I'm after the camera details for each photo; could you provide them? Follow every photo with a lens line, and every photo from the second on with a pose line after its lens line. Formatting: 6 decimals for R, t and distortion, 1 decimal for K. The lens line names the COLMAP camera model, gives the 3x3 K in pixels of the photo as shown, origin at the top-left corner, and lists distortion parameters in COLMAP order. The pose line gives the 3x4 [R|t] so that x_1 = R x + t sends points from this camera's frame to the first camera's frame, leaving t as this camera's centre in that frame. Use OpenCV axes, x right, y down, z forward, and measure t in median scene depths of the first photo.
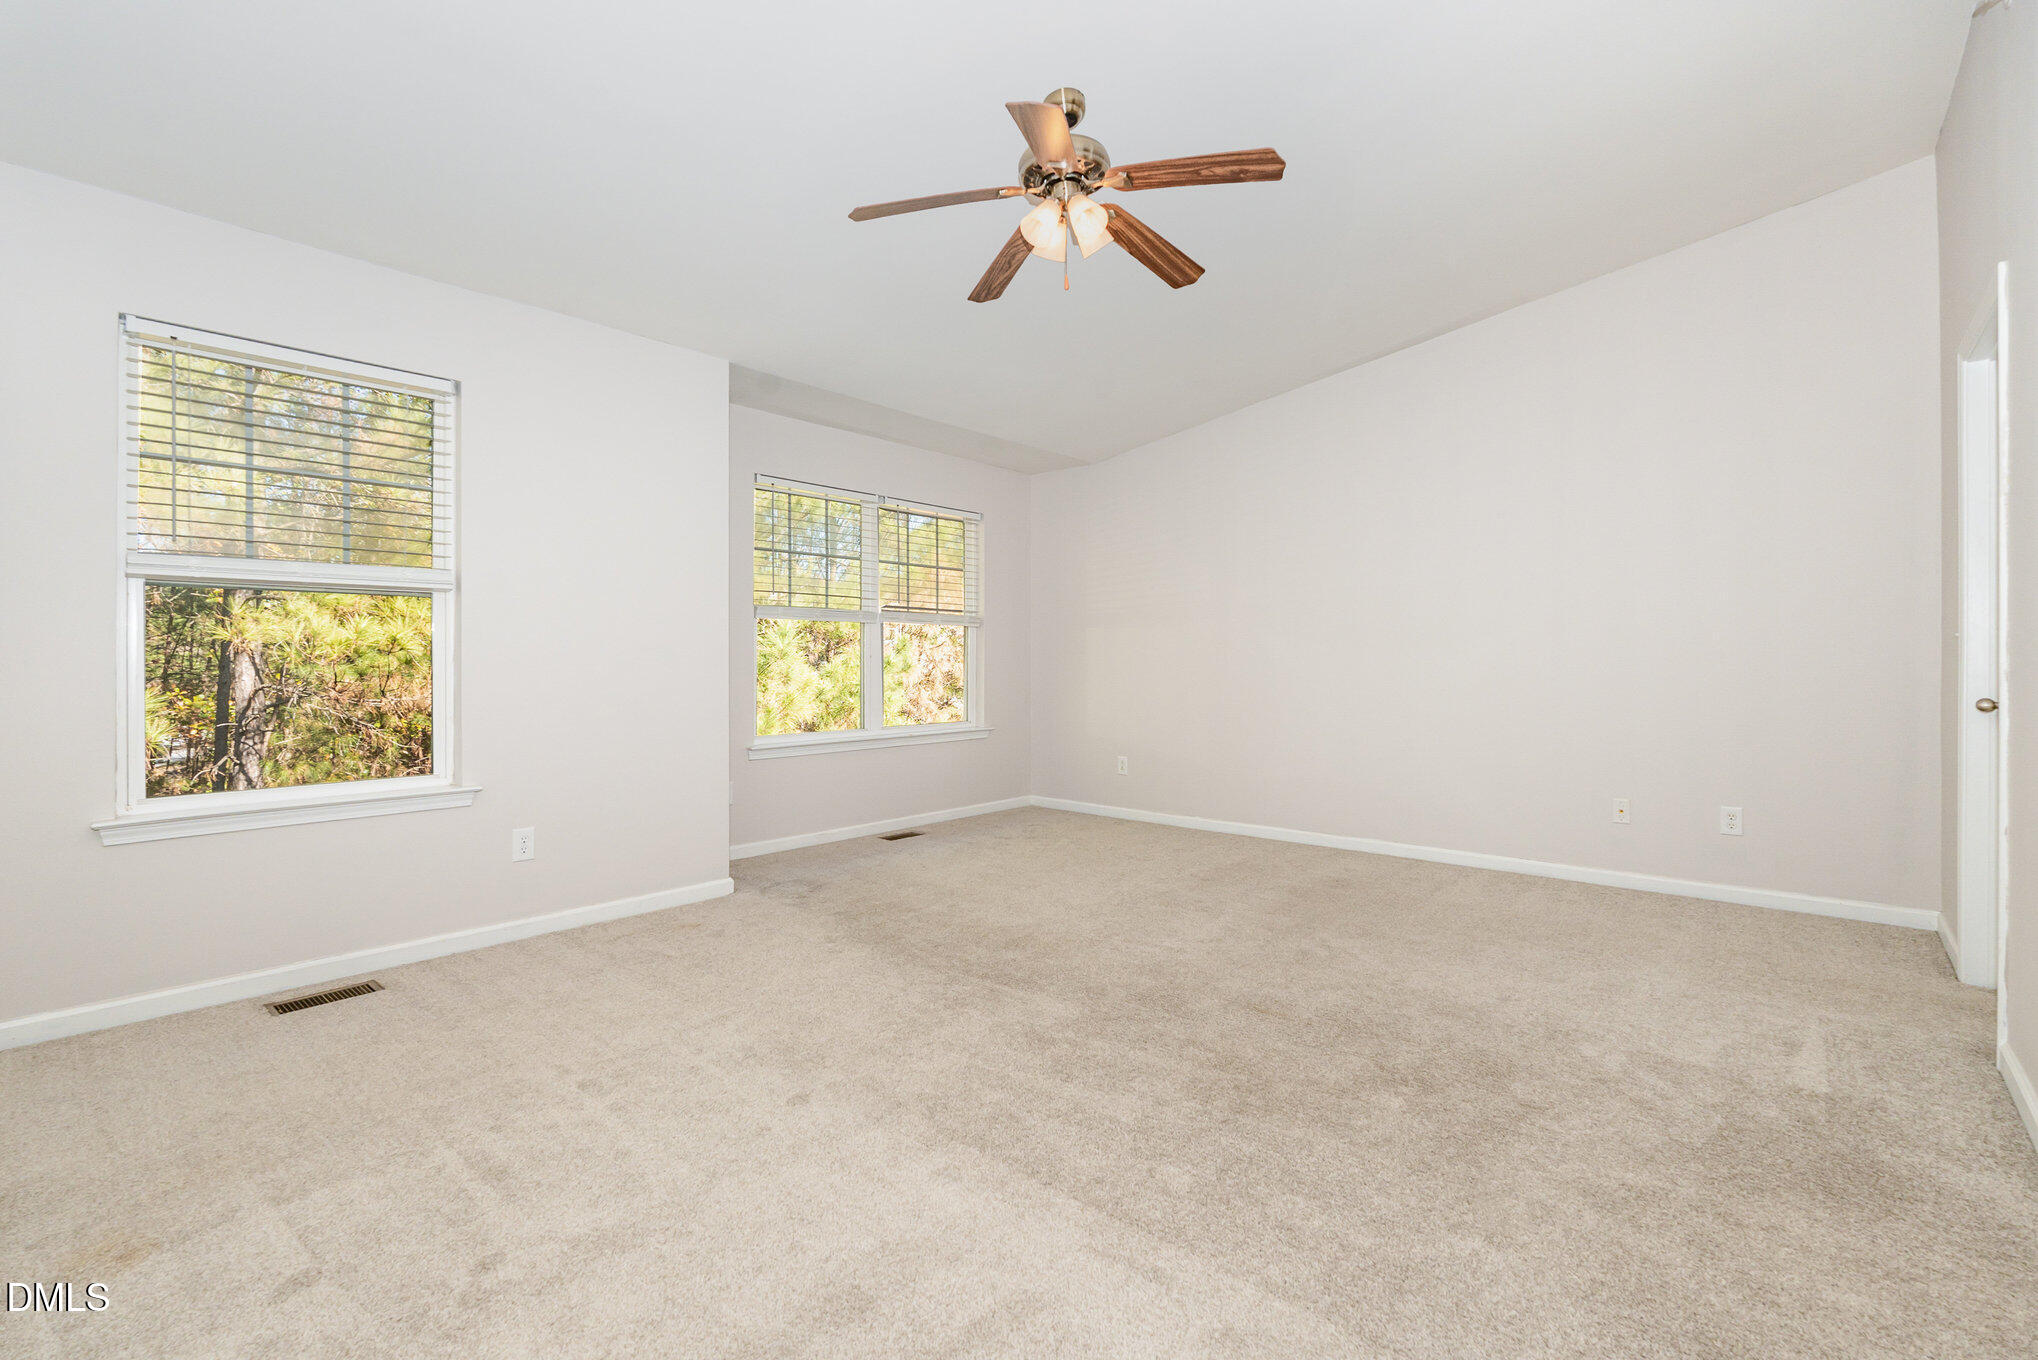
lens RADIAL K [[910.8, 0, 1019.1], [0, 910.8, 668.9], [0, 0, 1]] dist [-0.003555, 0.000184]
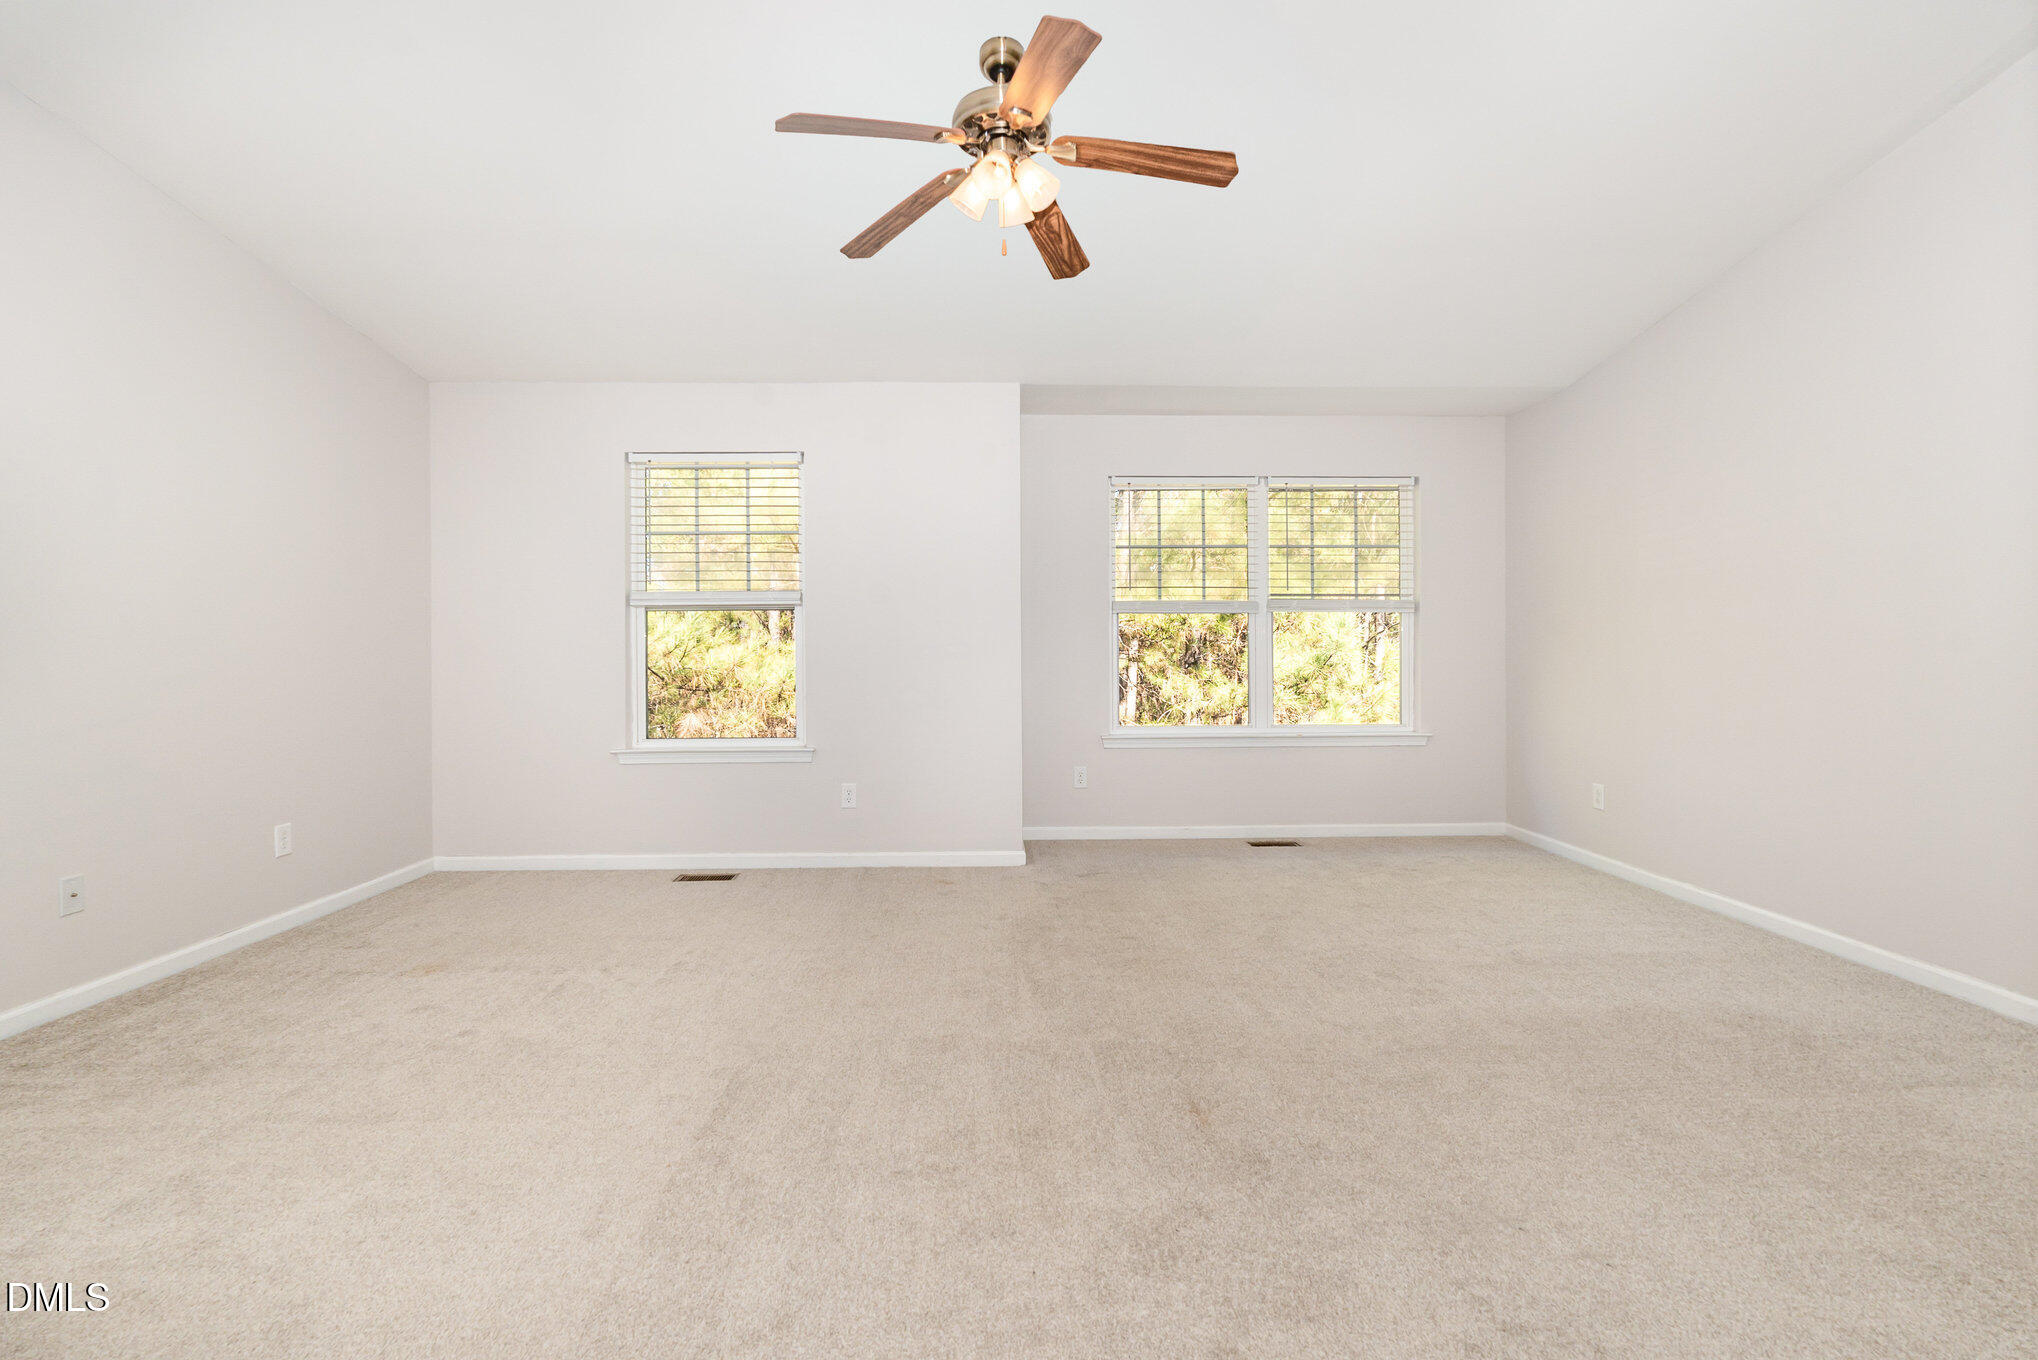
lens RADIAL K [[910.8, 0, 1019.3], [0, 910.8, 680.8], [0, 0, 1]] dist [-0.003555, 0.000184]
pose [[0.676147, 0.019899, -0.736498, 0.689602], [-0.001968, 0.999680, 0.025203, -0.008793], [0.736764, -0.015591, 0.675971, 0.348713]]
